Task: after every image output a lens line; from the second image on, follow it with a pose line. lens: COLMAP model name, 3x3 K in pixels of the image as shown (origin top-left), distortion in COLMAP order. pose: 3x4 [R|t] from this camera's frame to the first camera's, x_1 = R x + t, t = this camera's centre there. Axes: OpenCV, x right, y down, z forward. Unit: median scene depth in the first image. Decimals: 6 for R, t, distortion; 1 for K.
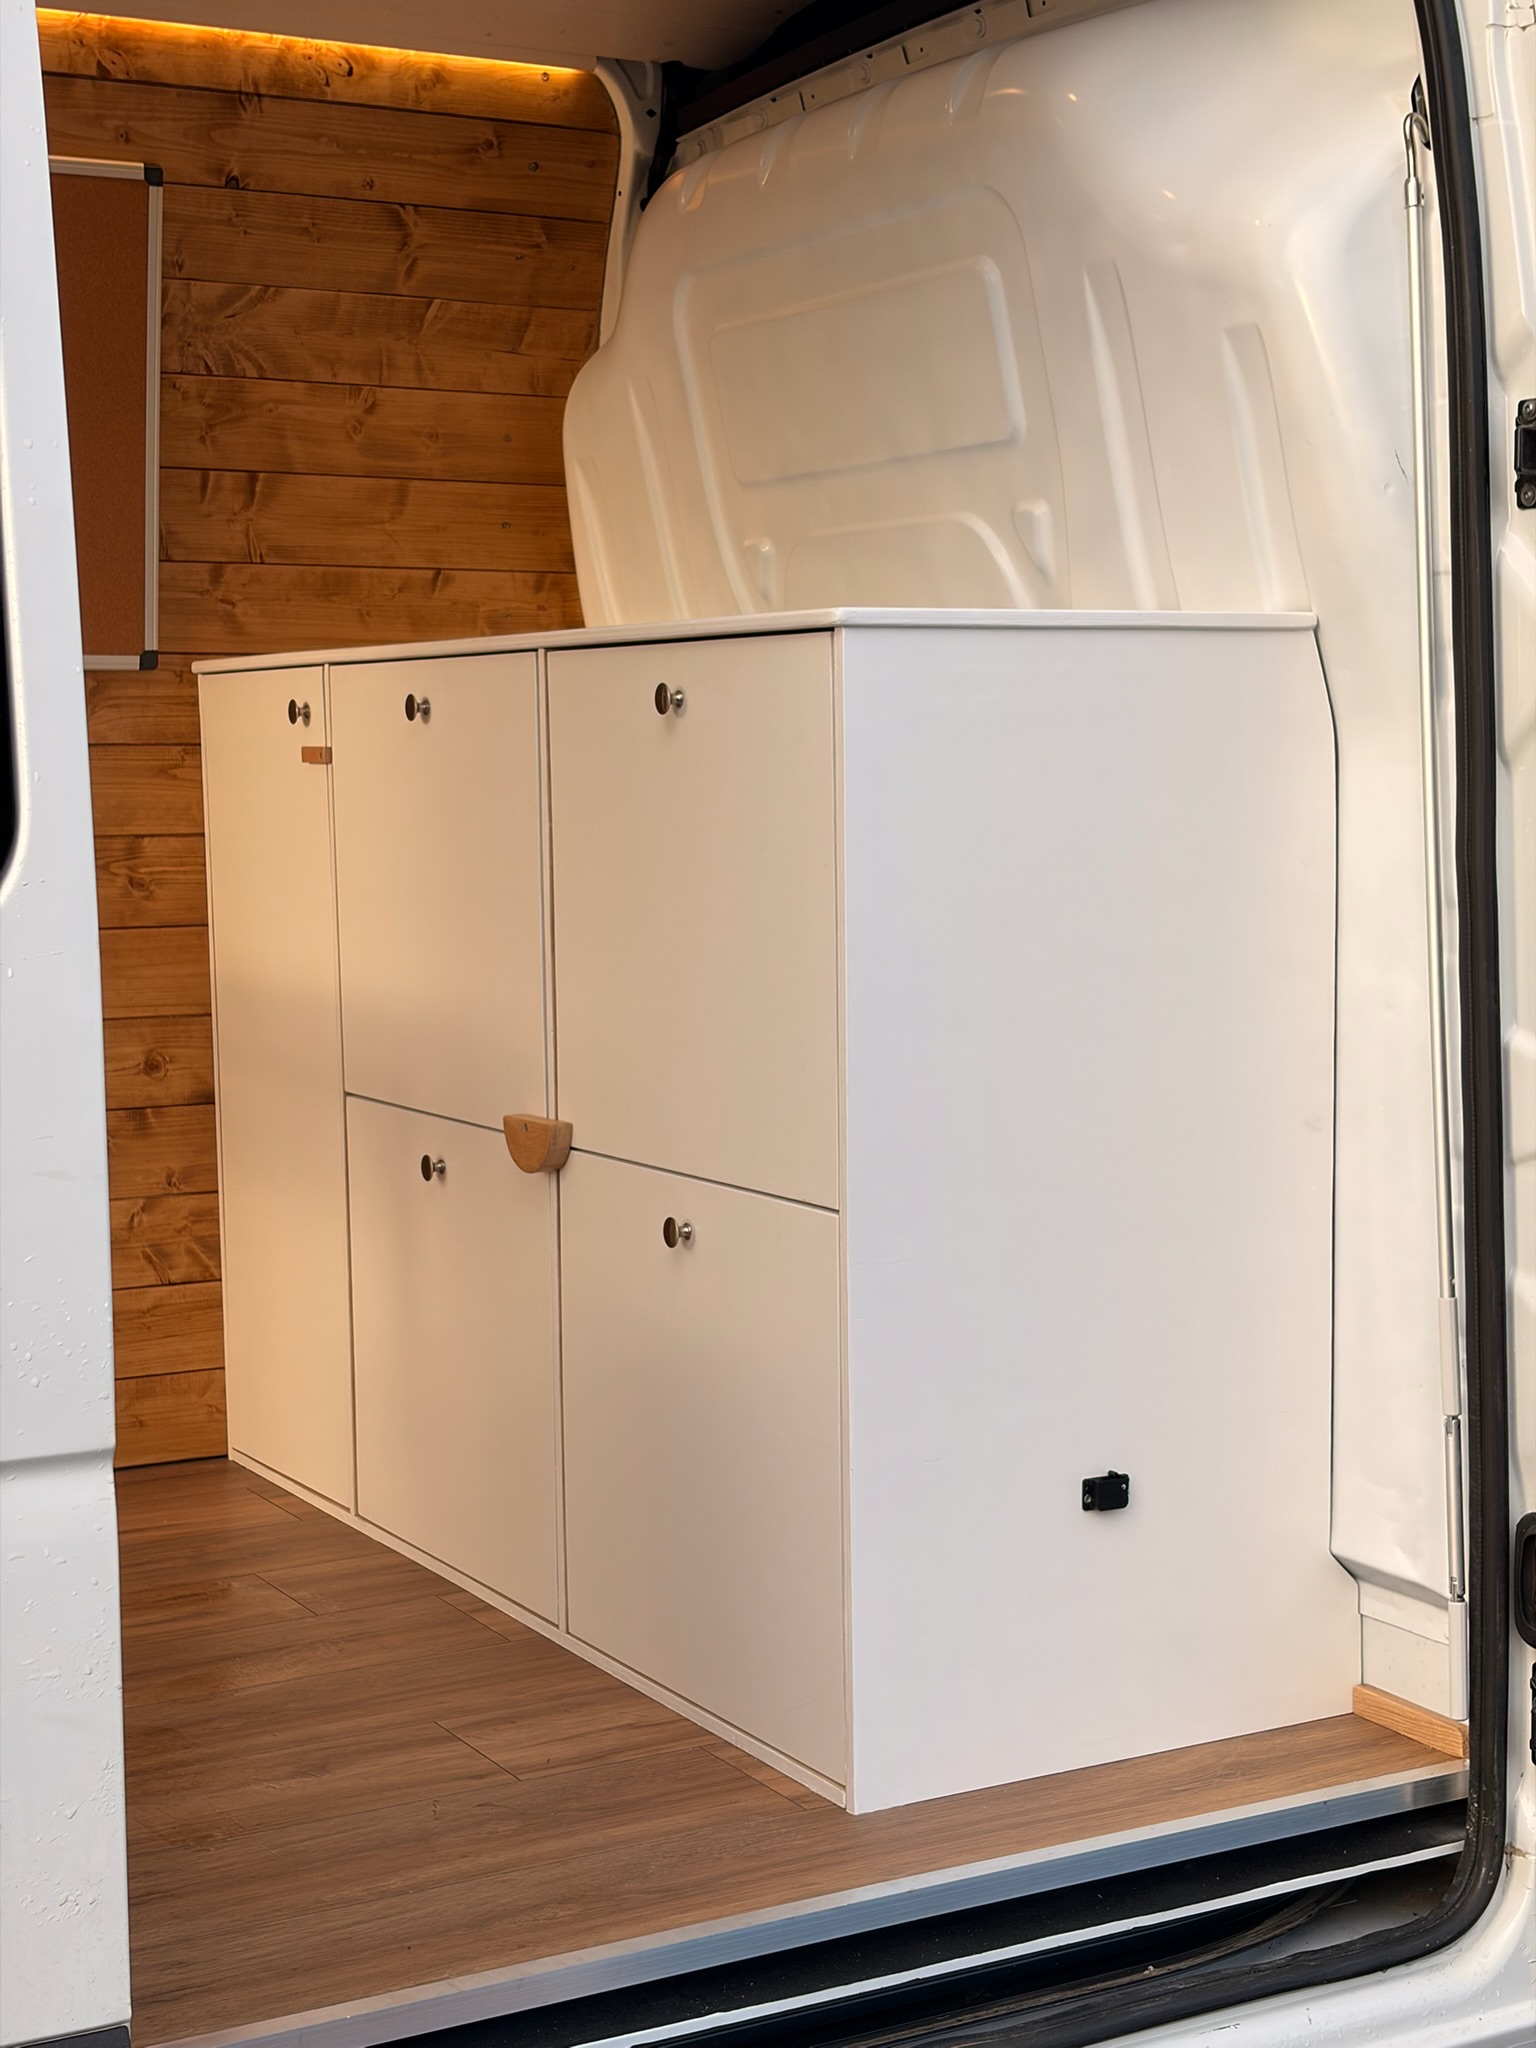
lens RADIAL K [[3084.0, 0, 768.0], [0, 3084.0, 1024.0], [0, 0, 1]] dist [0.107573, -0.280723]
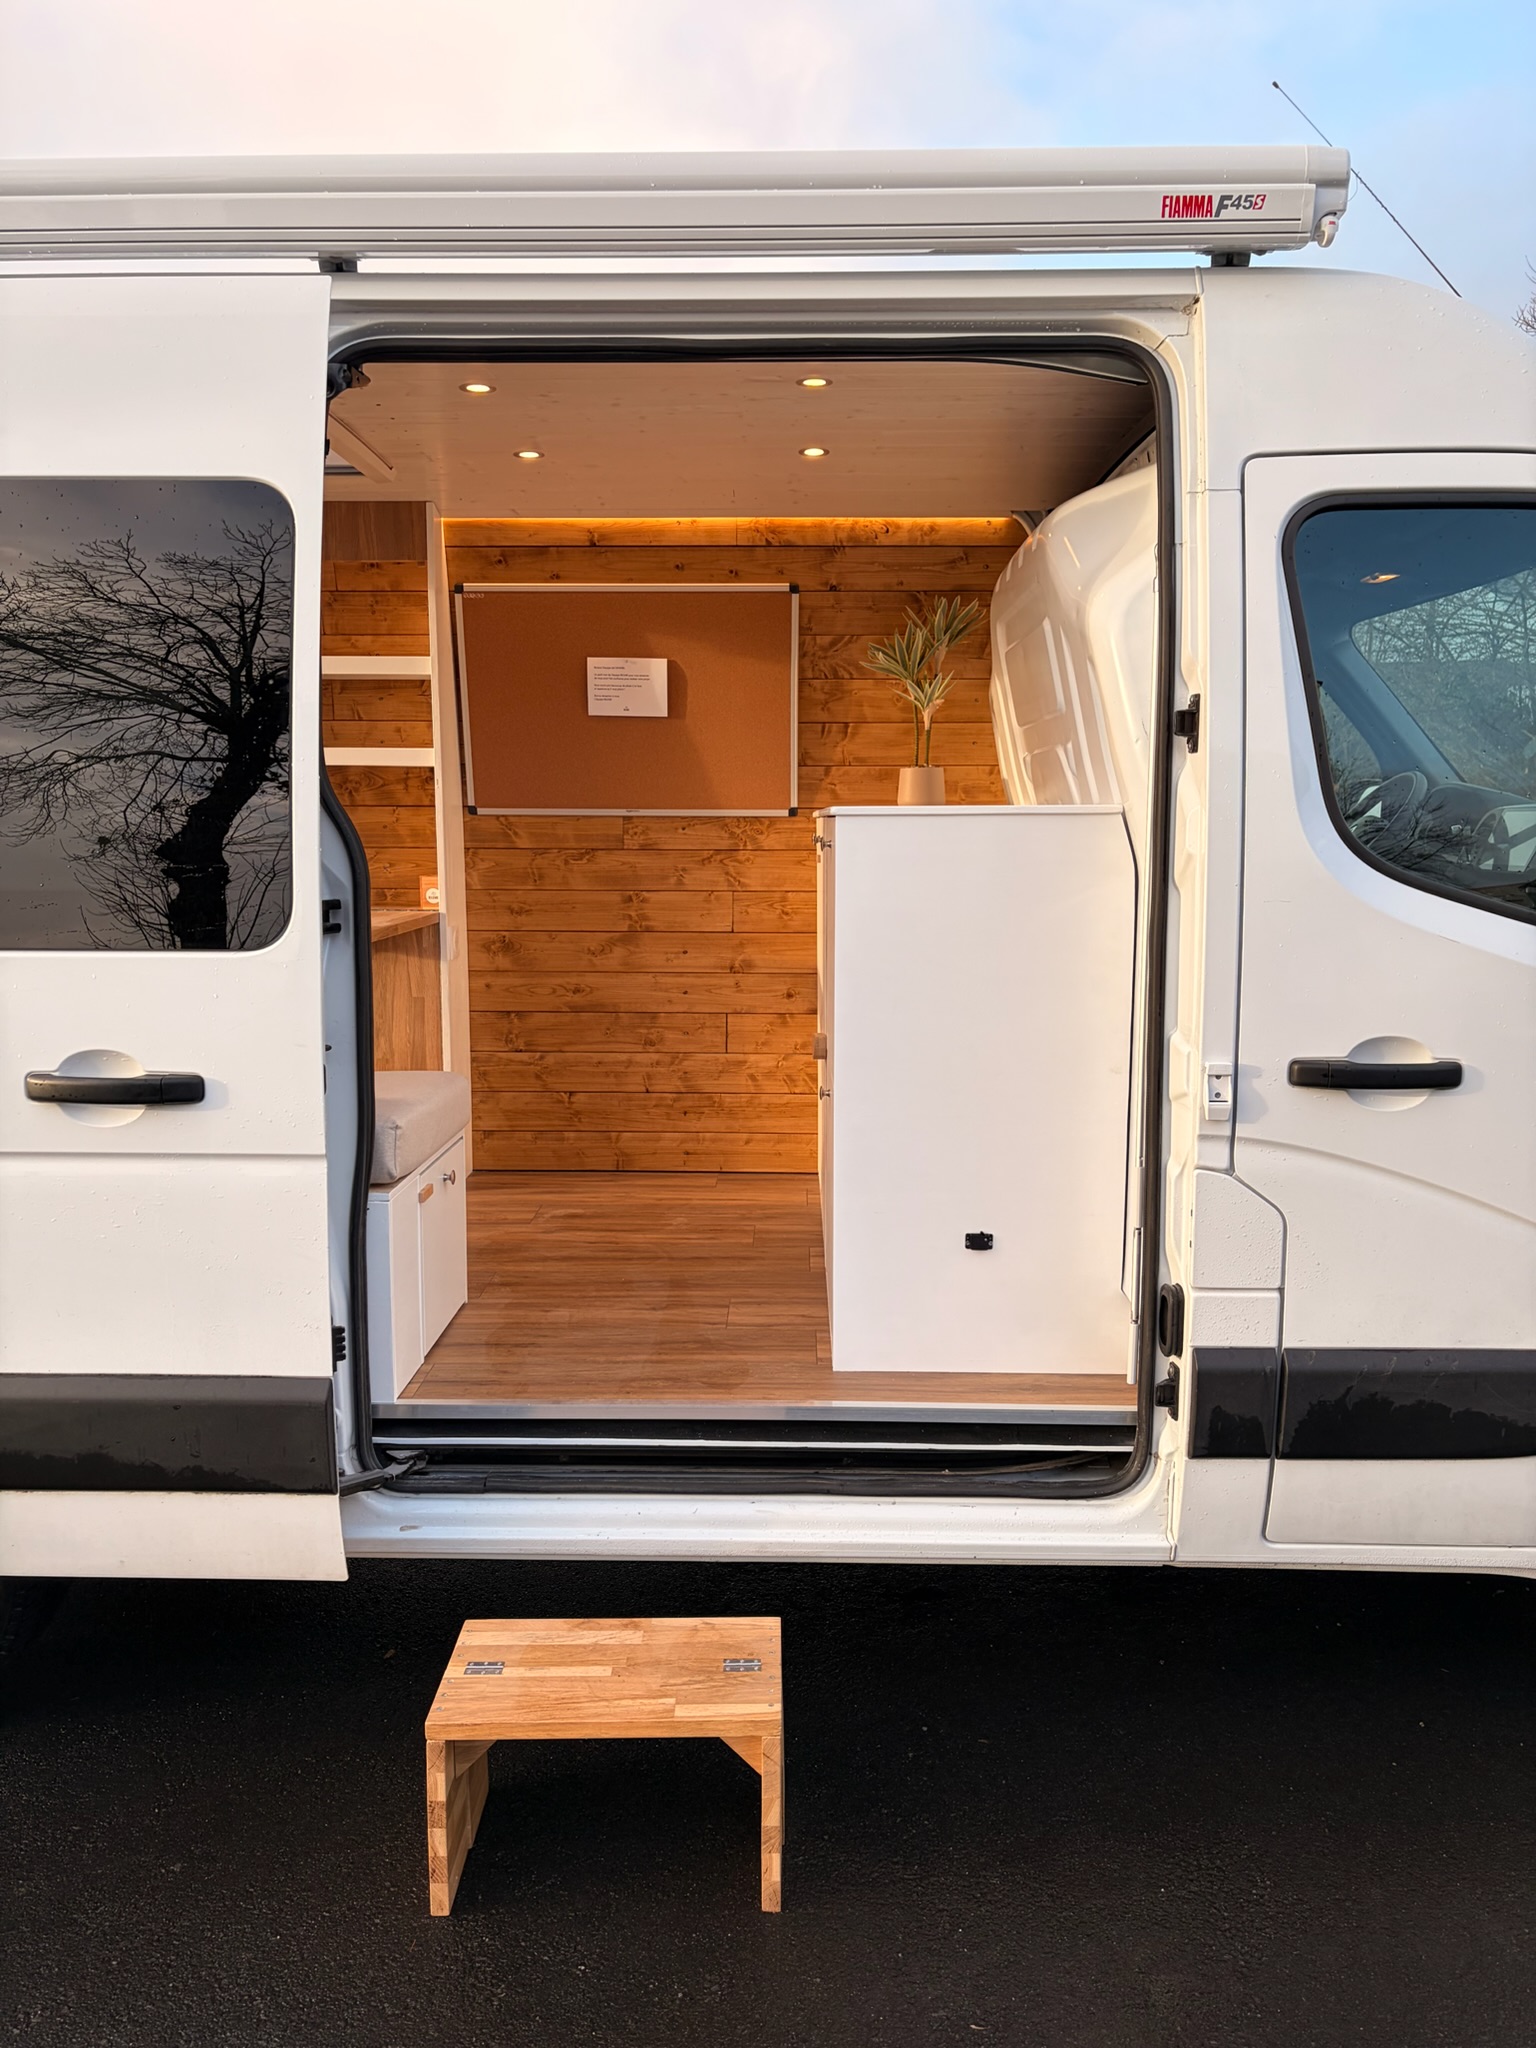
lens RADIAL K [[1544.7, 0, 770.5], [0, 1544.7, 1030.9], [0, 0, 1]] dist [0.095364, -0.130111]
pose [[0.862344, 0.080304, -0.499914, 0.429636], [-0.056065, 0.996415, 0.063348, -0.038020], [0.503209, -0.026600, 0.863755, 0.048212]]
